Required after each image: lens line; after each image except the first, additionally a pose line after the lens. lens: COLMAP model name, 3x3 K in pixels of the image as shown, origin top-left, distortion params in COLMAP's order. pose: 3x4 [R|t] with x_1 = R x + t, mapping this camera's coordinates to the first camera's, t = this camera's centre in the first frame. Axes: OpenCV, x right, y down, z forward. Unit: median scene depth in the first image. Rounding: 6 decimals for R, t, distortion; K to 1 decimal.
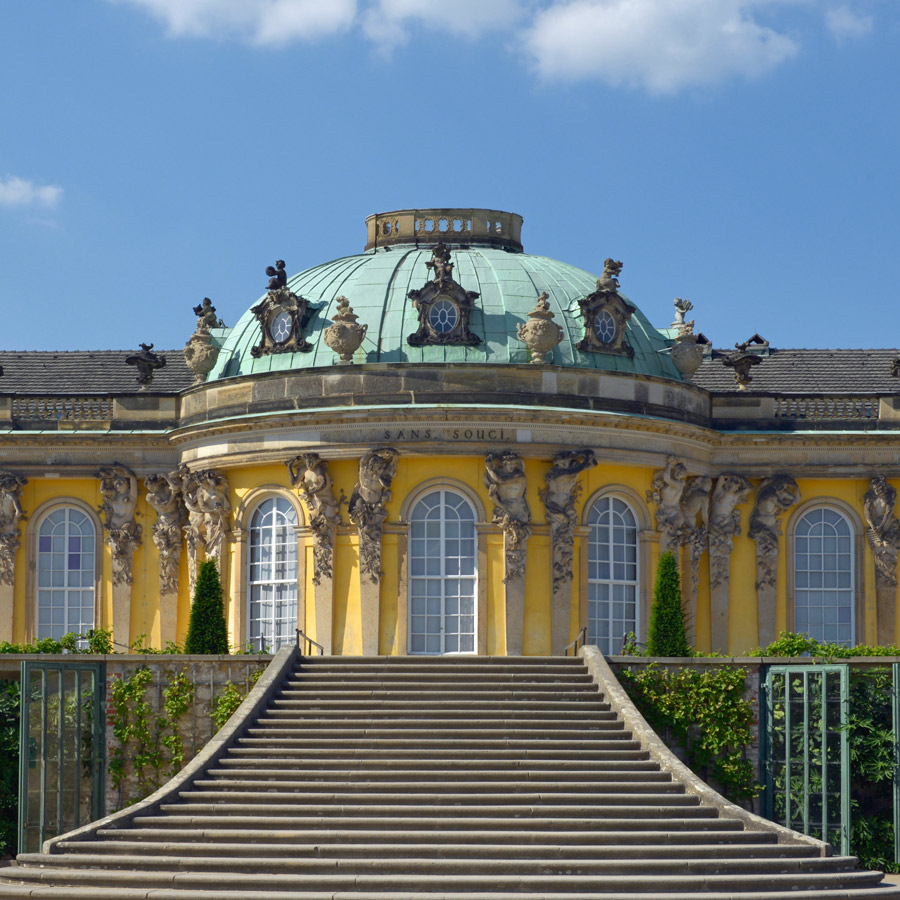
lens RADIAL K [[5314.2, 0, 450.9], [0, 5314.2, 452.2], [0, 0, 1]] dist [2.200539, 0.000000]
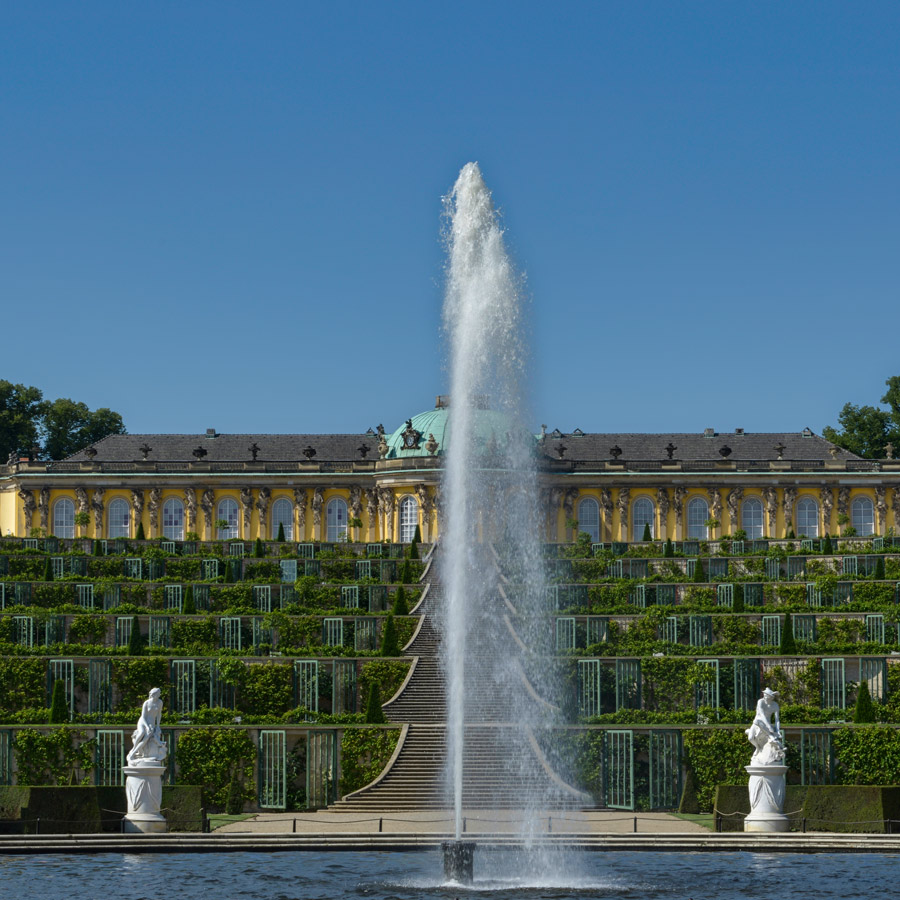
lens RADIAL K [[5314.2, 0, 449.9], [0, 5314.2, 448.7], [0, 0, 1]] dist [2.200539, 0.000000]
pose [[0.999959, -0.007745, -0.004596, 0.005008], [0.007828, 0.999804, 0.018201, -0.074250], [0.004454, -0.018236, 0.999824, -2.051916]]
